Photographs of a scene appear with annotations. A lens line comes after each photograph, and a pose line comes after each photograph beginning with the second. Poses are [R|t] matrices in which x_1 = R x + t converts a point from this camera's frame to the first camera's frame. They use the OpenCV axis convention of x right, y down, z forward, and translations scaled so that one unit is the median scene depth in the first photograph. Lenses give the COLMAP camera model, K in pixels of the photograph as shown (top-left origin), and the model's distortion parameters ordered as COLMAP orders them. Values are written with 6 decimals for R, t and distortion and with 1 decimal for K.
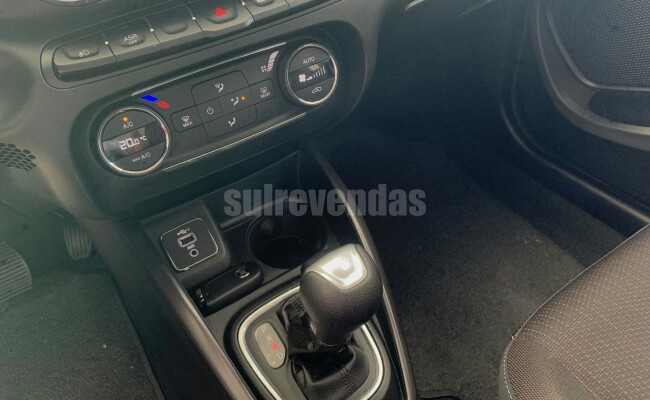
lens RADIAL K [[494.8, 0, 331.7], [0, 494.8, 201.4], [0, 0, 1]] dist [0.024093, -0.006741]
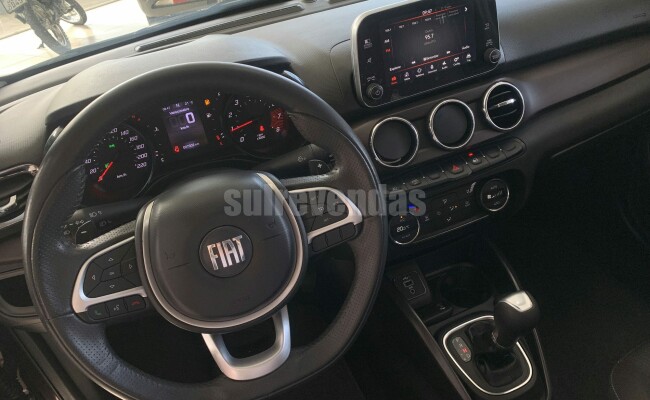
lens RADIAL K [[494.8, 0, 331.7], [0, 494.8, 201.4], [0, 0, 1]] dist [0.024093, -0.006741]
pose [[0.971361, 0.063197, -0.229052, -0.204885], [-0.090937, 0.989465, -0.112644, 0.017658], [0.219520, 0.130247, 0.966875, -0.852620]]
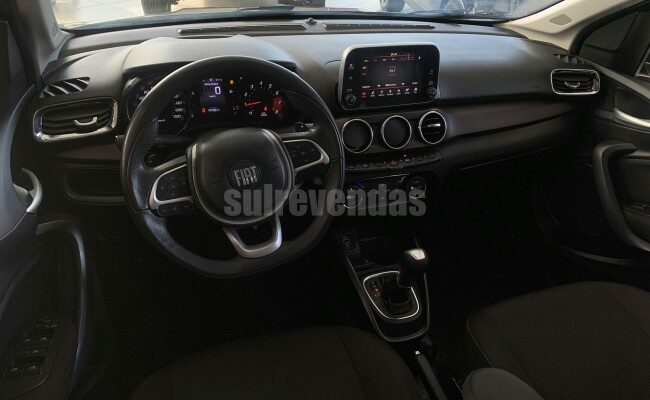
lens RADIAL K [[494.8, 0, 331.7], [0, 494.8, 201.4], [0, 0, 1]] dist [0.024093, -0.006741]
pose [[0.964100, 0.239456, -0.114773, -0.156411], [-0.255175, 0.955039, -0.150949, 0.313663], [0.073467, 0.174817, 0.981856, -1.551690]]
